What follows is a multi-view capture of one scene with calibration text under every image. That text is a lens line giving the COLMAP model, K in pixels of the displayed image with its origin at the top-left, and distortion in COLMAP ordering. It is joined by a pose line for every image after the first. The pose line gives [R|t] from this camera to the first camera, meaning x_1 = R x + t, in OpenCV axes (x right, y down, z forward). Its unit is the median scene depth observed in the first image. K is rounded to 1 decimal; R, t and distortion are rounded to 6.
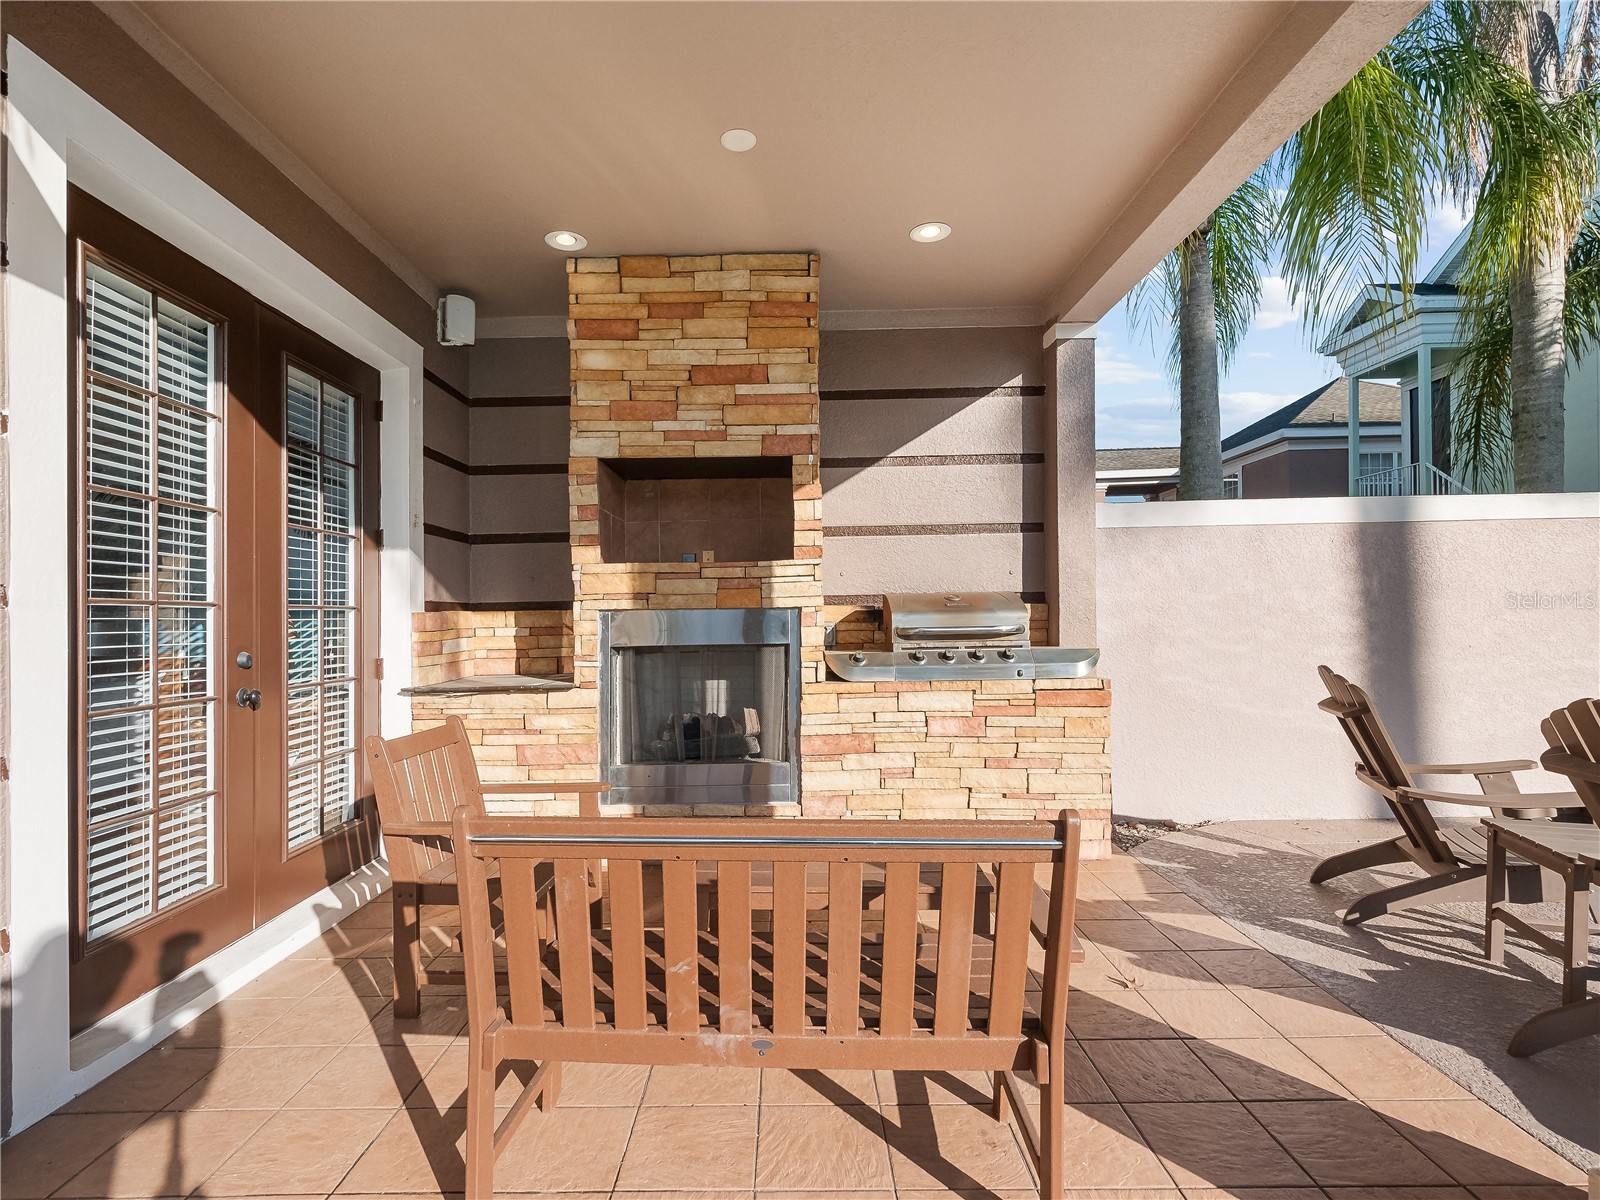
lens RADIAL K [[794.9, 0, 800.0], [0, 794.9, 600.0], [0, 0, 1]] dist [-0.000487, 0.000064]
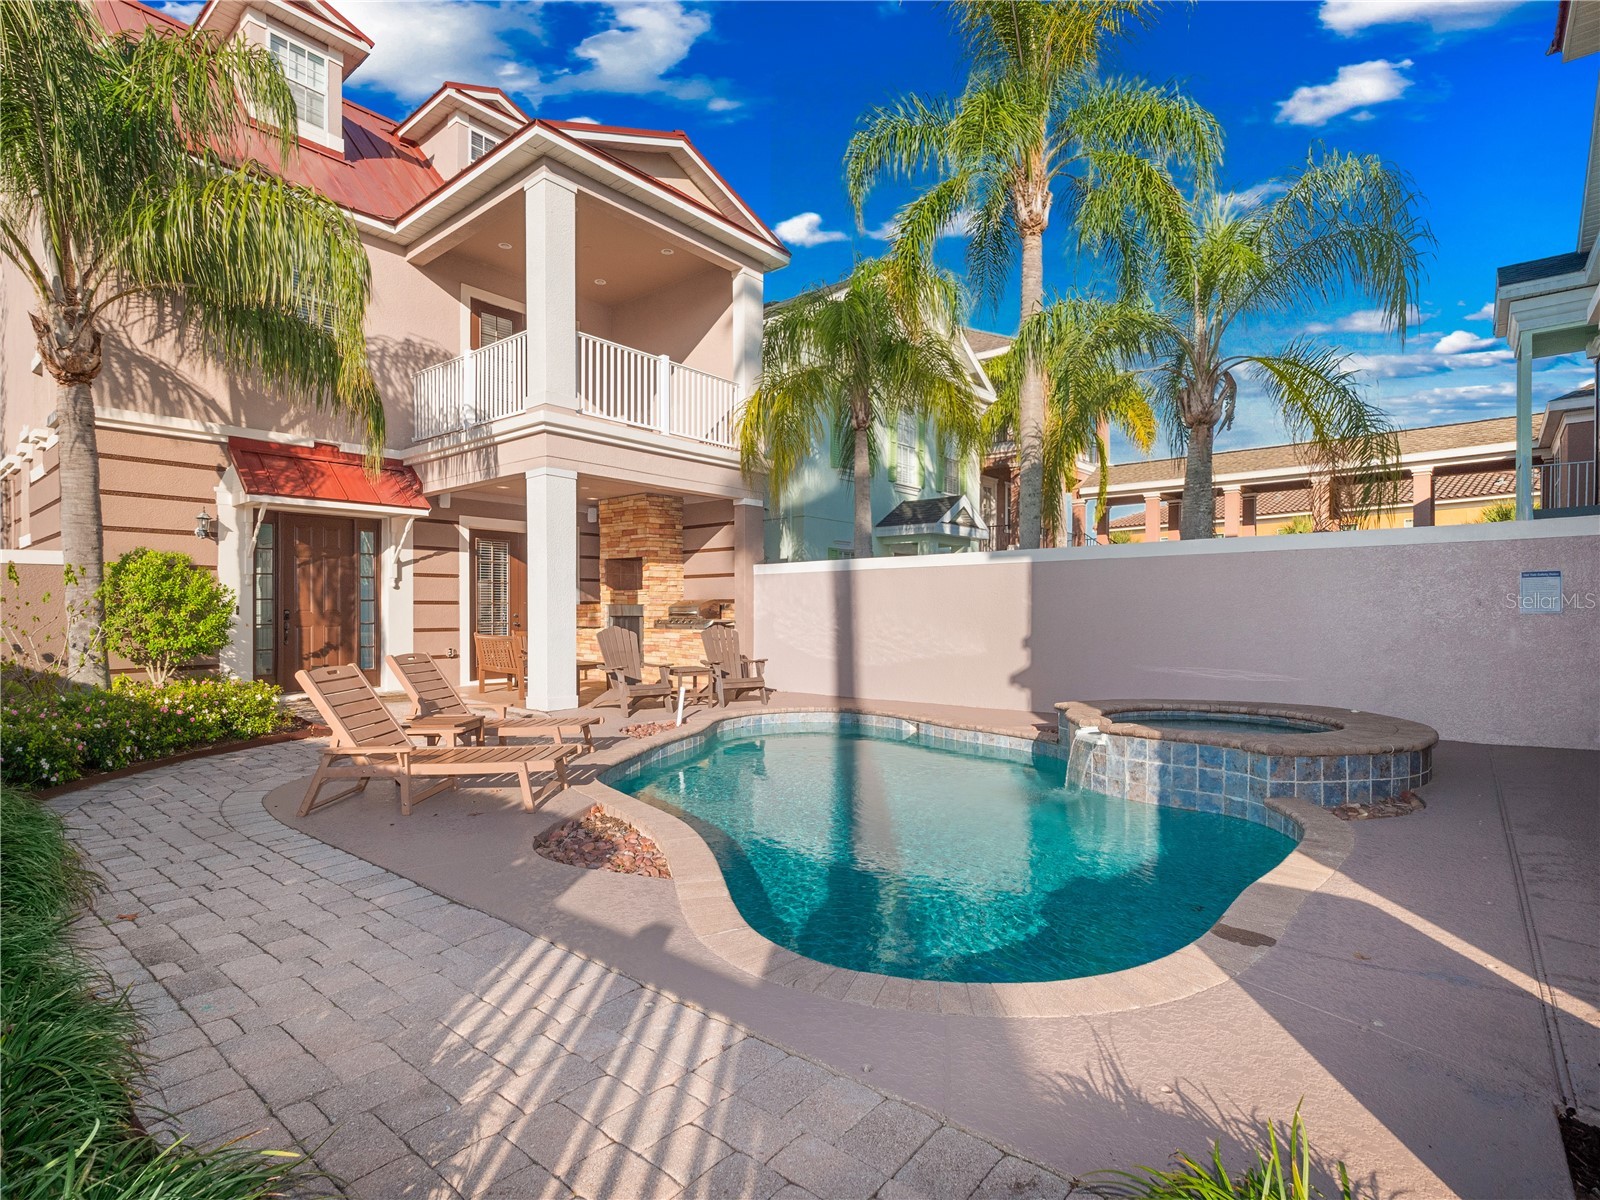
lens RADIAL K [[794.9, 0, 800.0], [0, 794.9, 600.0], [0, 0, 1]] dist [-0.000487, 0.000064]
pose [[0.767987, 0.006880, -0.640428, 2.519423], [0.001767, 0.999916, 0.012860, -0.048719], [0.640463, -0.011007, 0.767910, -1.046300]]
